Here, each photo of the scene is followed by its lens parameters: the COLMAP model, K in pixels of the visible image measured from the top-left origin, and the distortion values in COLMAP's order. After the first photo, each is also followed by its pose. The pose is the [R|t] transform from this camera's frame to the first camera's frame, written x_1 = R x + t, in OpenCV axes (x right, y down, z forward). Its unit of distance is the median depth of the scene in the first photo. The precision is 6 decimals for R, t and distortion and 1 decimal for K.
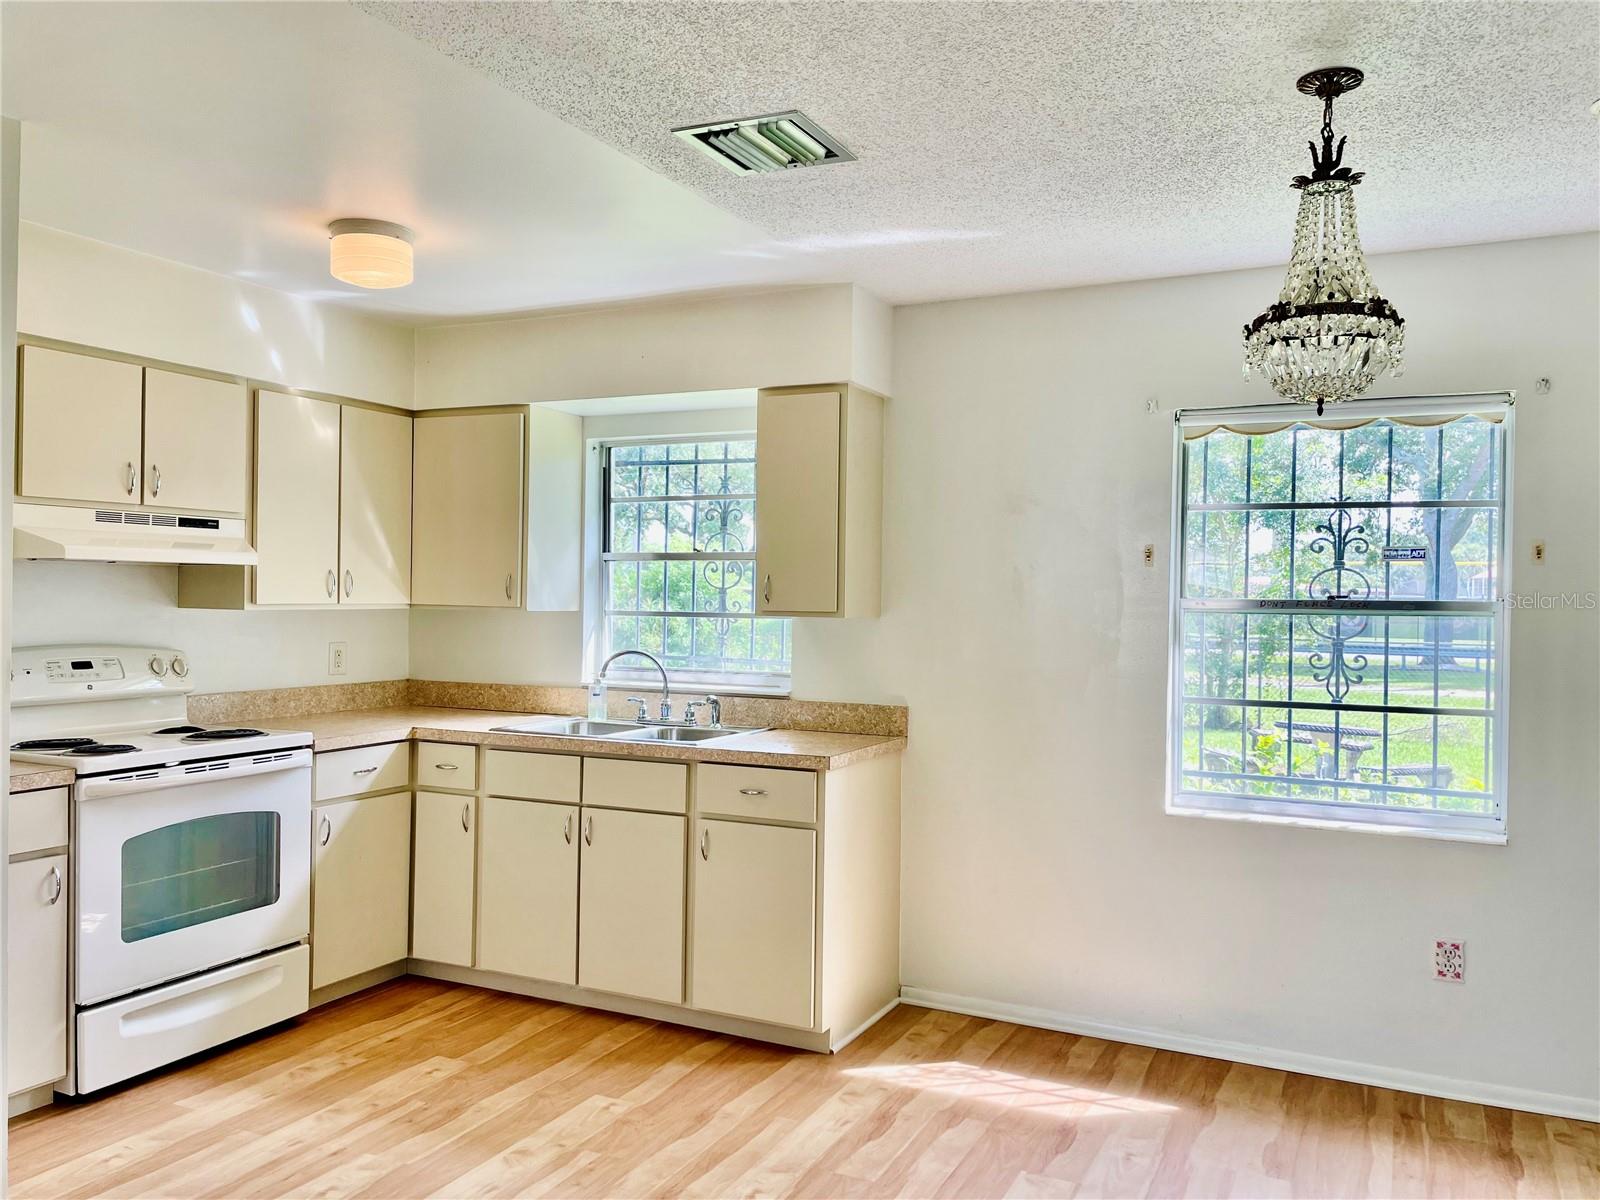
lens RADIAL K [[1195.5, 0, 802.3], [0, 1195.5, 605.8], [0, 0, 1]] dist [0.060243, -0.060602]
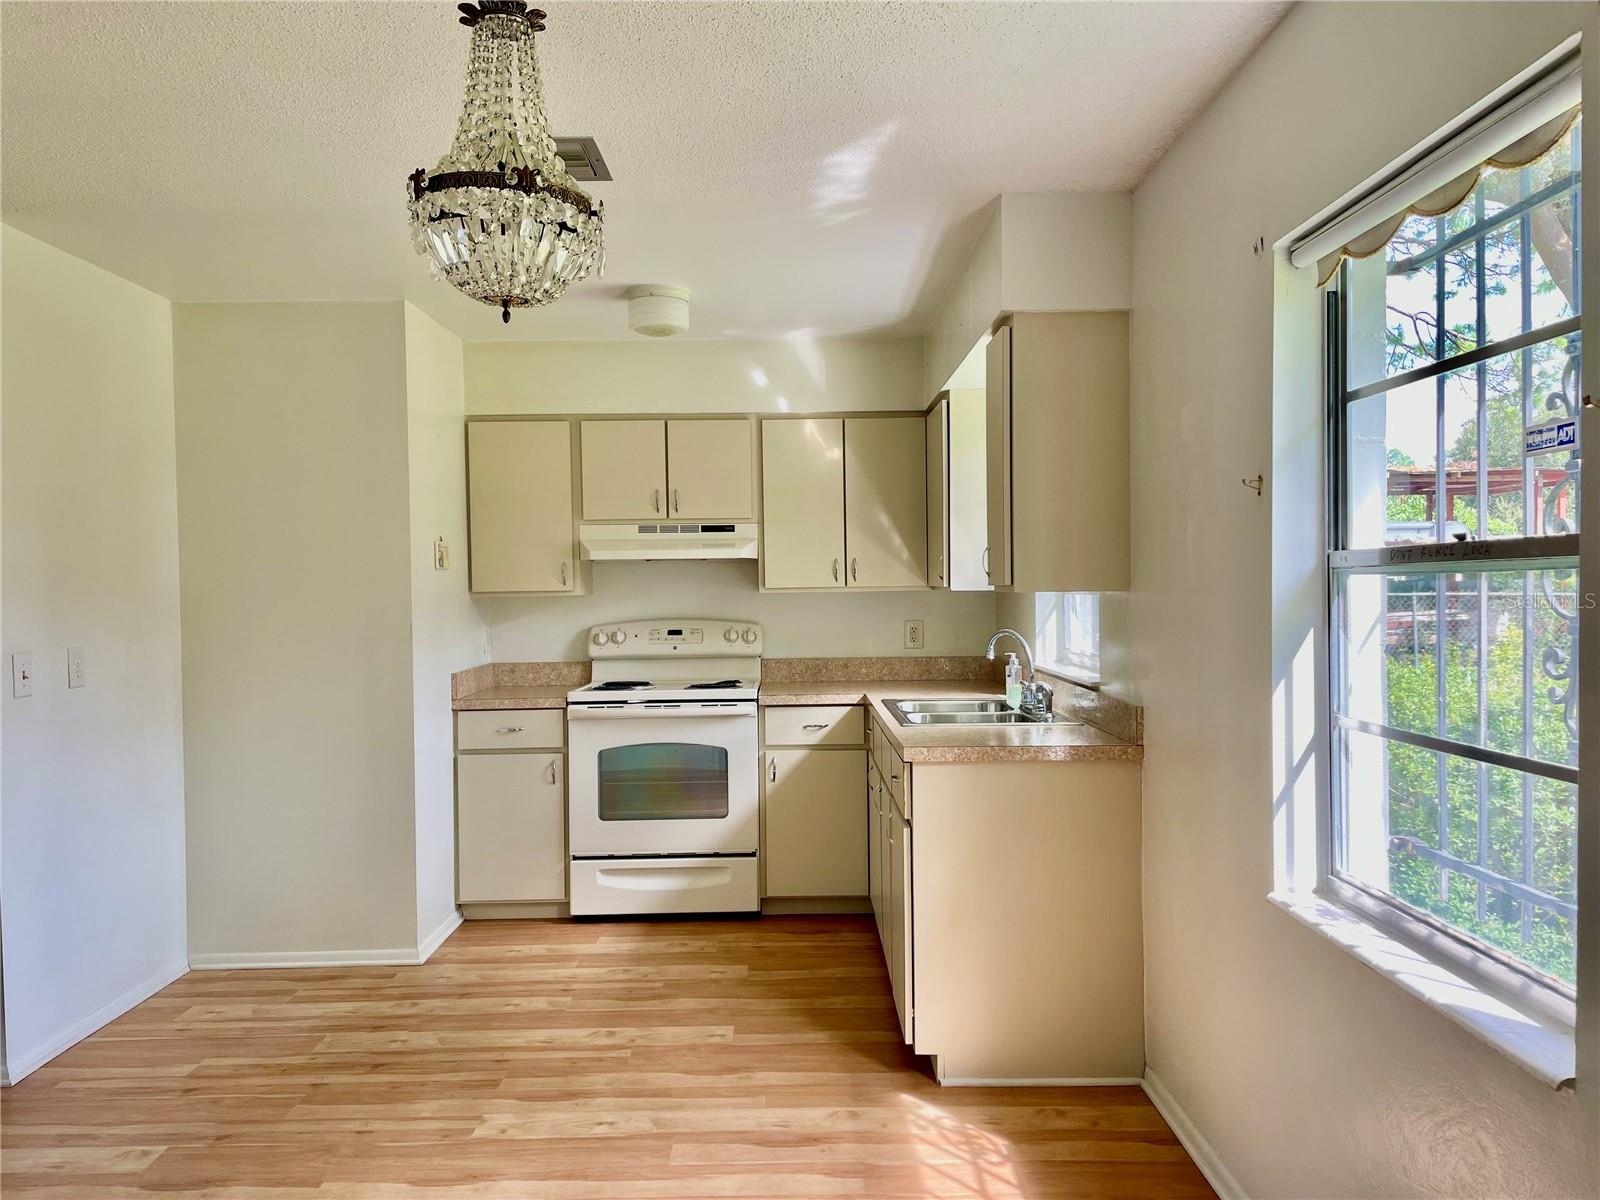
lens RADIAL K [[1195.5, 0, 806.8], [0, 1195.5, 592.4], [0, 0, 1]] dist [0.060243, -0.060602]
pose [[0.457625, -0.013514, -0.889042, 0.786375], [0.012138, 0.999886, -0.008951, 0.017279], [0.889062, -0.006695, 0.457737, 0.518151]]
